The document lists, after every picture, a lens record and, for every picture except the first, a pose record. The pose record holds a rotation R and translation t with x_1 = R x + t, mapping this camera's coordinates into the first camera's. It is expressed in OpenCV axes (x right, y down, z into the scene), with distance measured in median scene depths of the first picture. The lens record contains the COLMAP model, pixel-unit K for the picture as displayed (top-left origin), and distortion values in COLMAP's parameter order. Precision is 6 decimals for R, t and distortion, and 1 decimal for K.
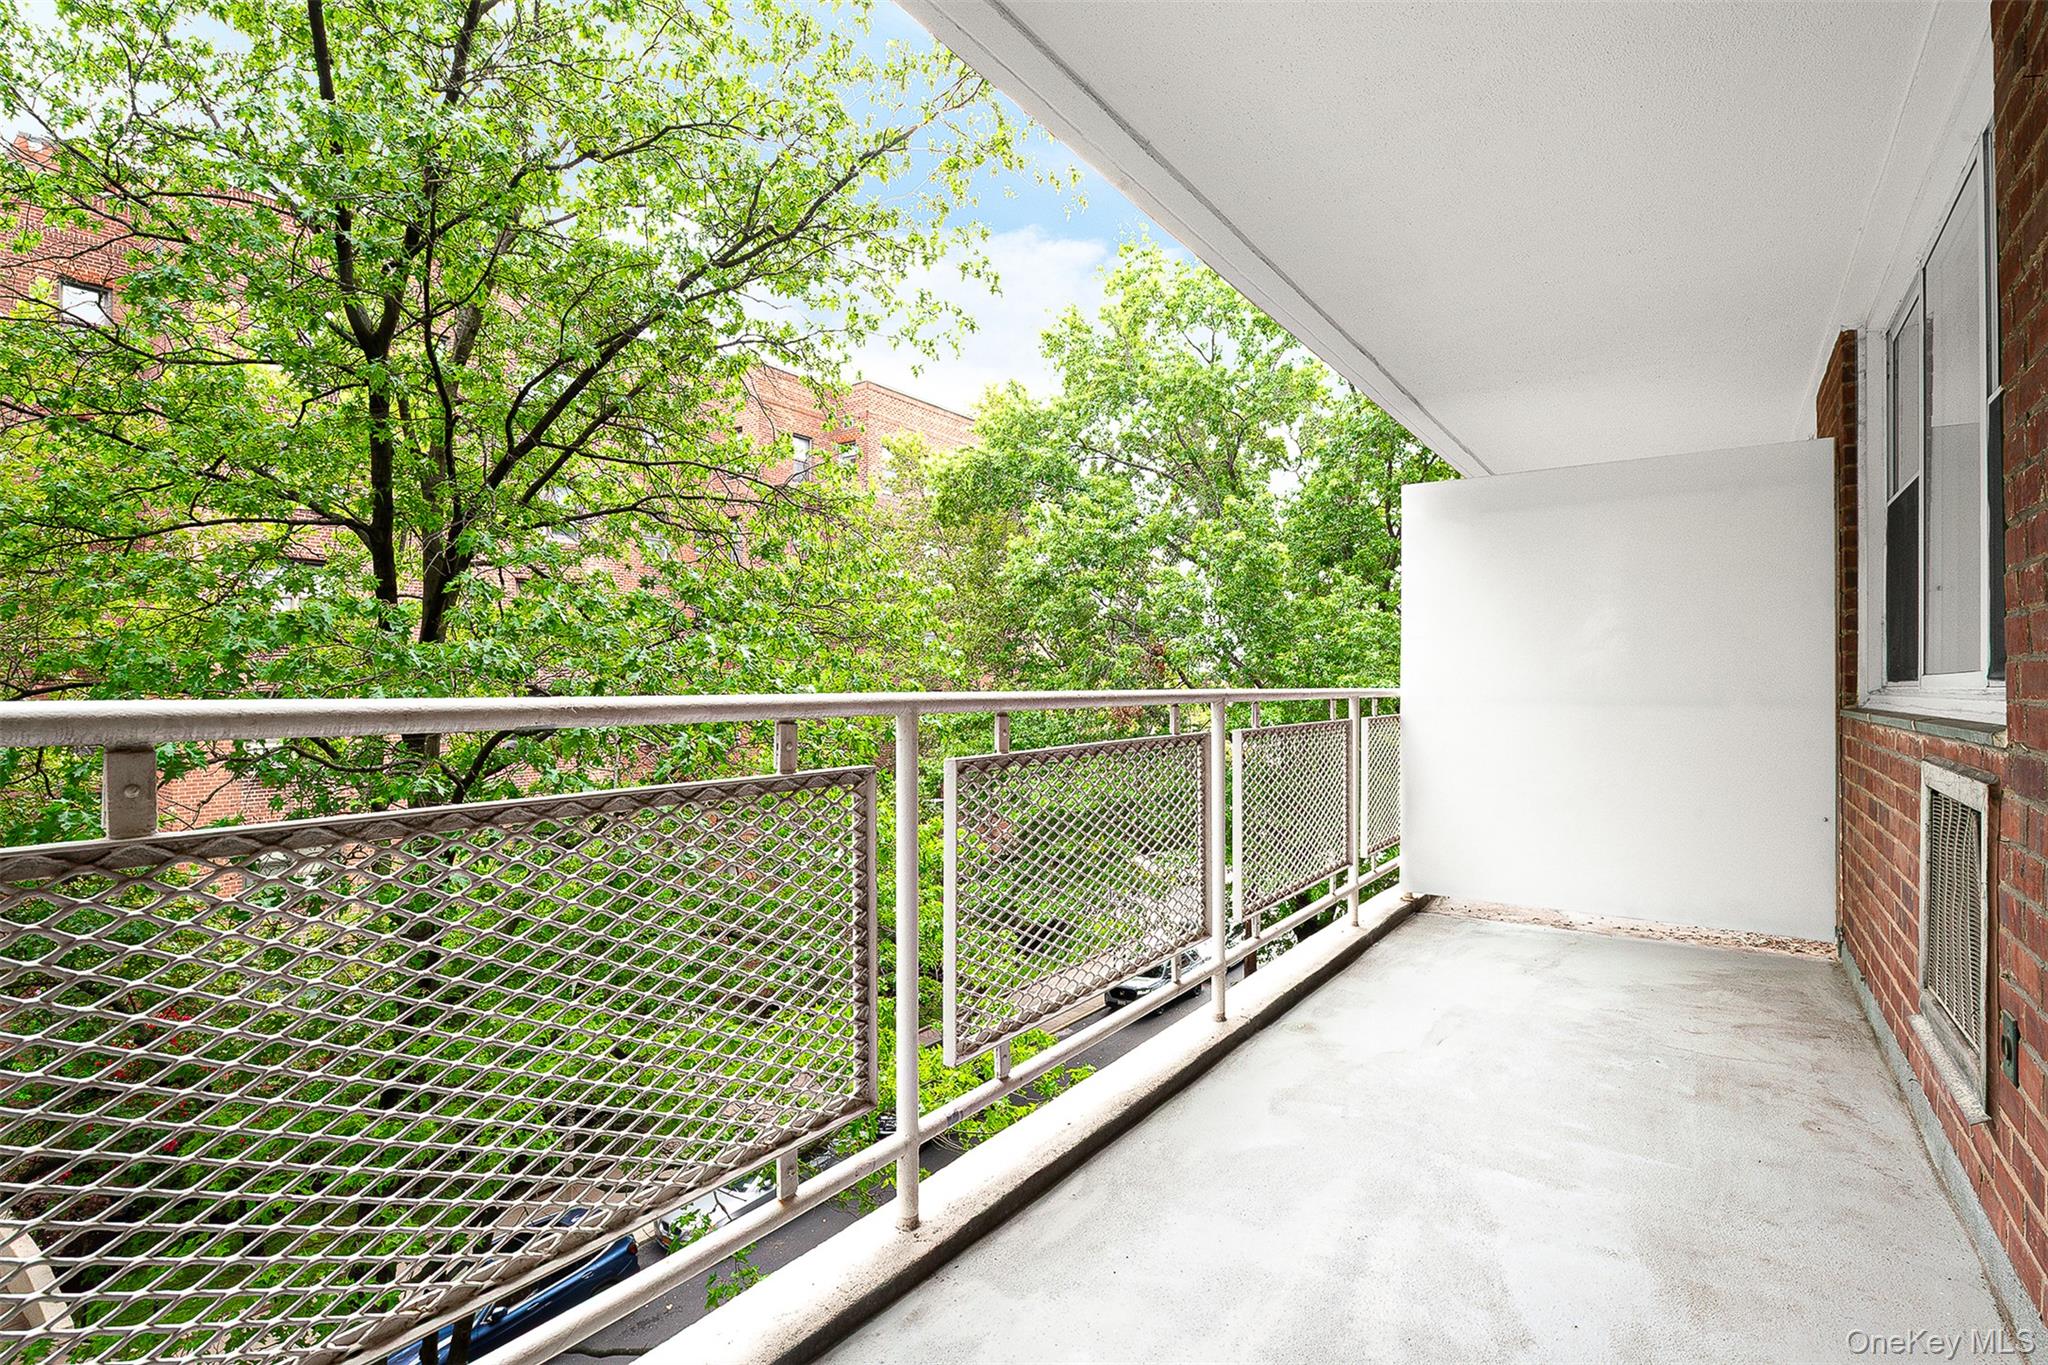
lens RADIAL K [[969.2, 0, 1024.0], [0, 969.2, 682.5], [0, 0, 1]] dist [-0.000022, -0.005478]
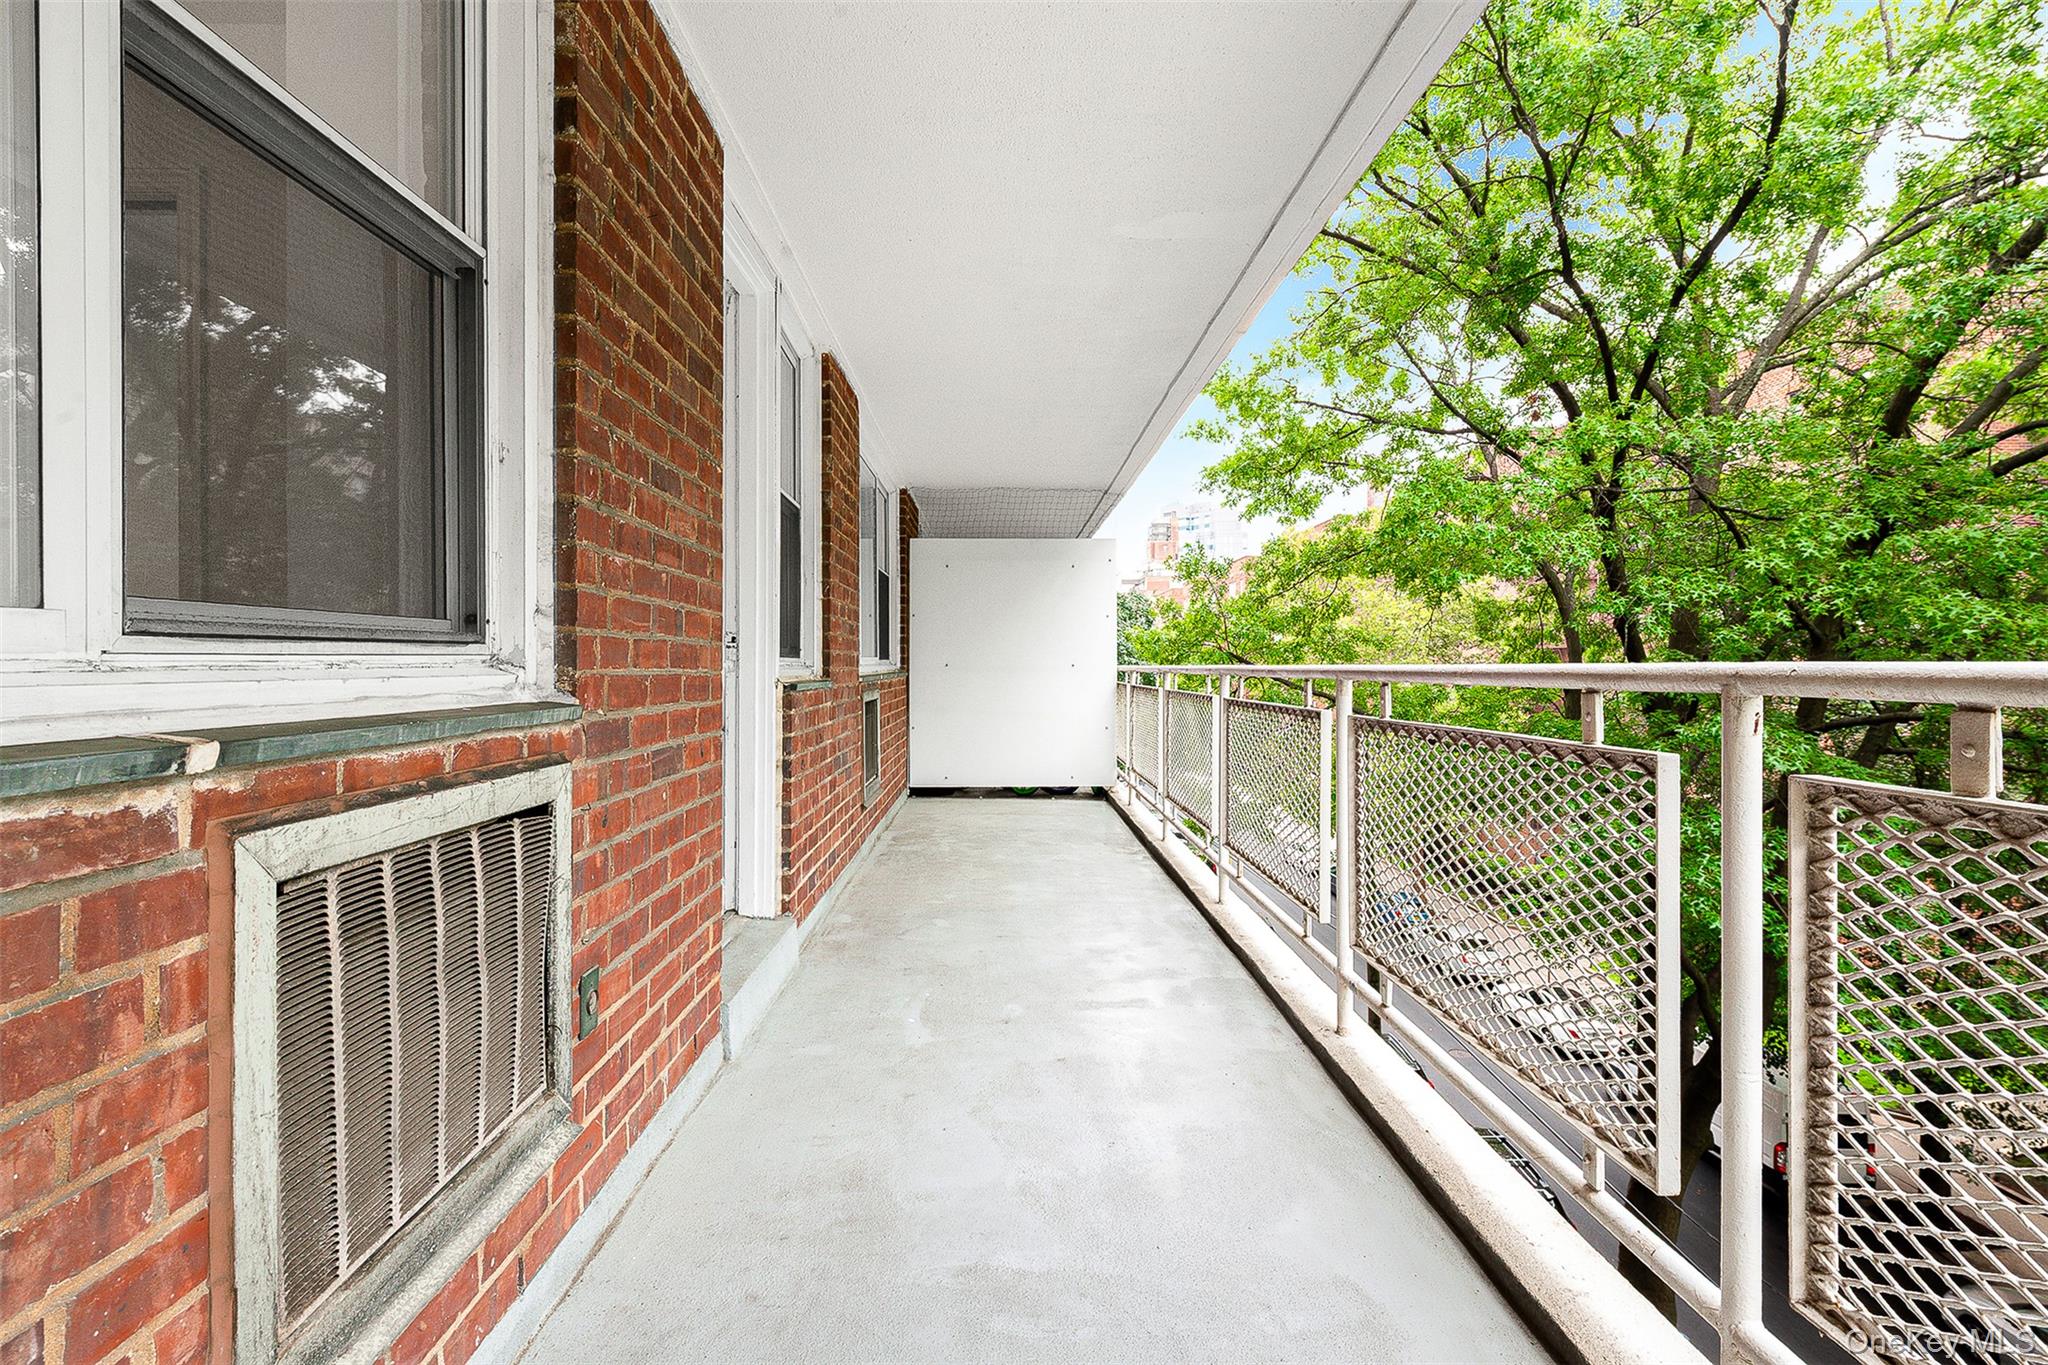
lens RADIAL K [[969.2, 0, 1024.0], [0, 969.2, 682.5], [0, 0, 1]] dist [-0.000022, -0.005478]
pose [[-0.798316, 0.013193, -0.602095, 0.973510], [0.004623, 0.999865, 0.015778, 0.012025], [0.602222, 0.009812, -0.798269, 1.617244]]
